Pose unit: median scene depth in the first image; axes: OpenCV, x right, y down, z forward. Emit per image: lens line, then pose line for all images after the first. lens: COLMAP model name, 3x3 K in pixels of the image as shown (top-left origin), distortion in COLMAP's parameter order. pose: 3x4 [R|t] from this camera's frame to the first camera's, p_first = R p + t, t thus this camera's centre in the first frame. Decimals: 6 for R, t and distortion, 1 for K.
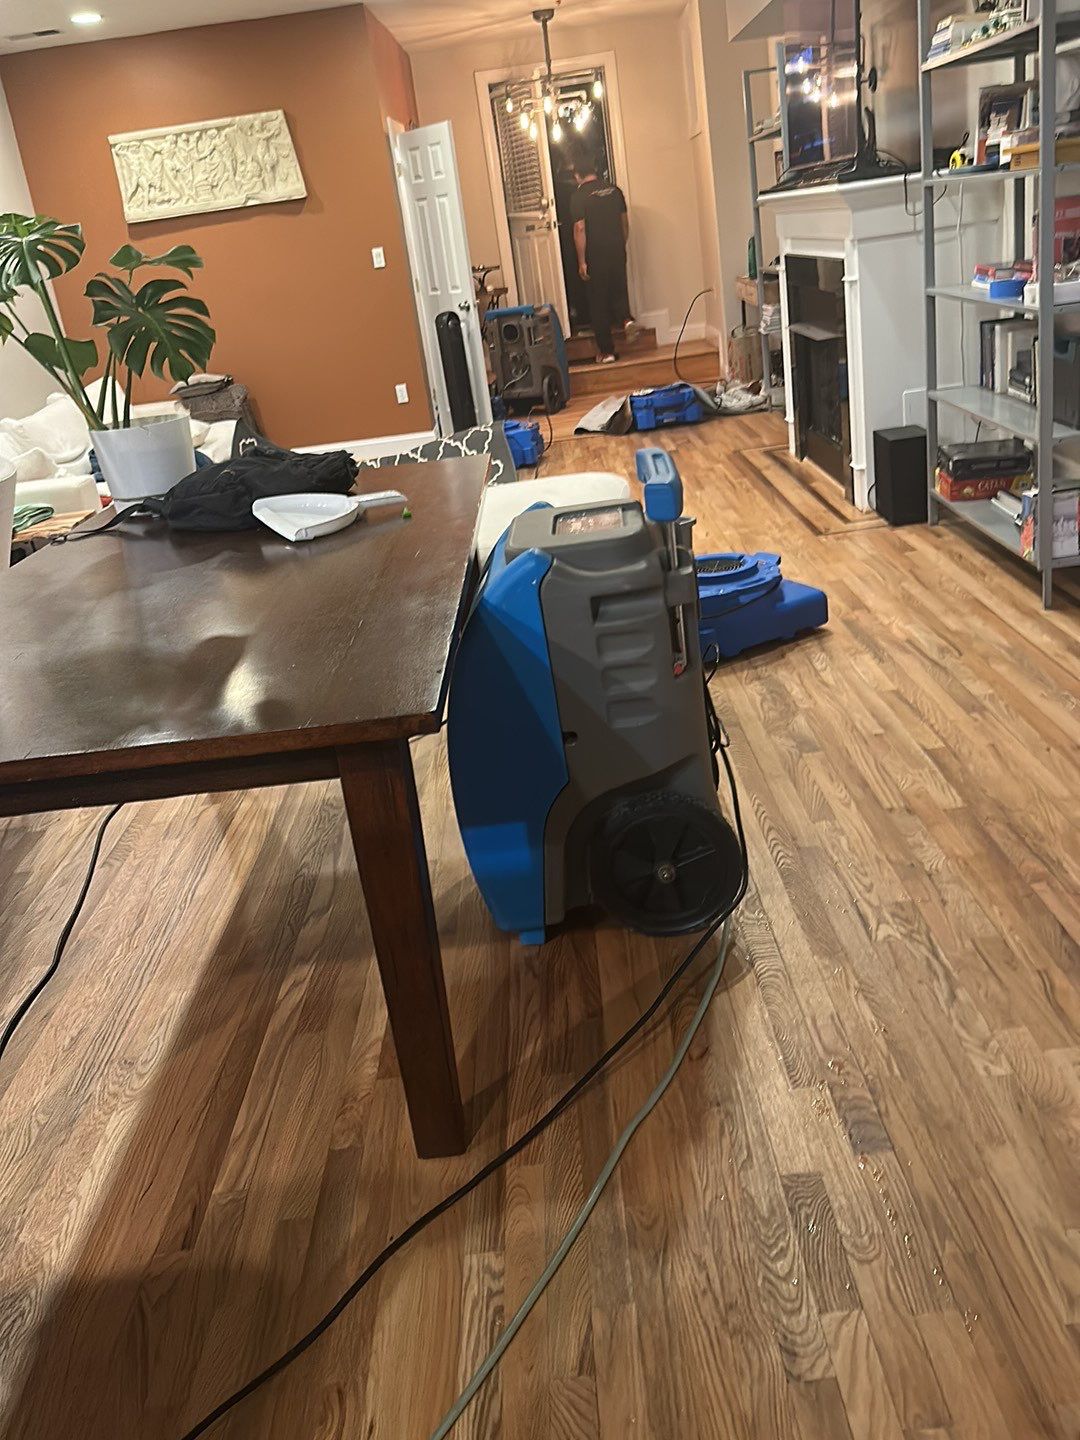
lens RADIAL K [[1284.6, 0, 540.0], [0, 1284.6, 720.0], [0, 0, 1]] dist [0.157987, -0.338797]
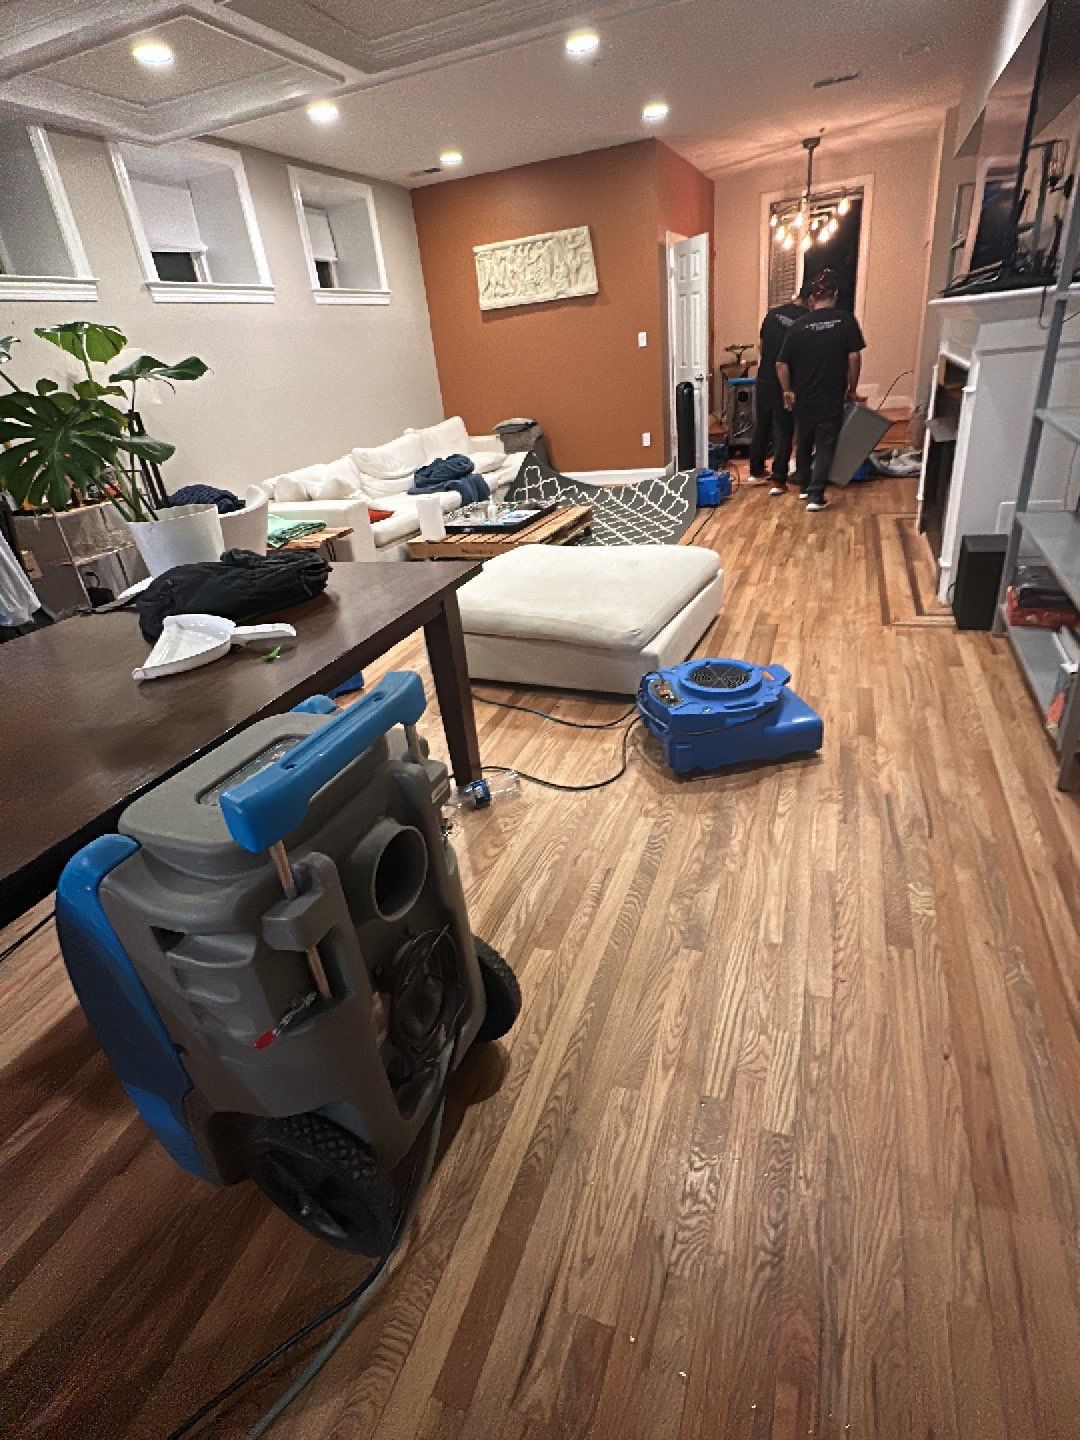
lens RADIAL K [[722.9, 0, 540.0], [0, 722.9, 720.0], [0, 0, 1]] dist [-0.010887, 0.001753]
pose [[0.930149, 0.196311, -0.310297, 0.098122], [-0.143709, 0.972298, 0.184346, -0.089856], [0.337891, -0.126877, 0.932594, 0.203795]]
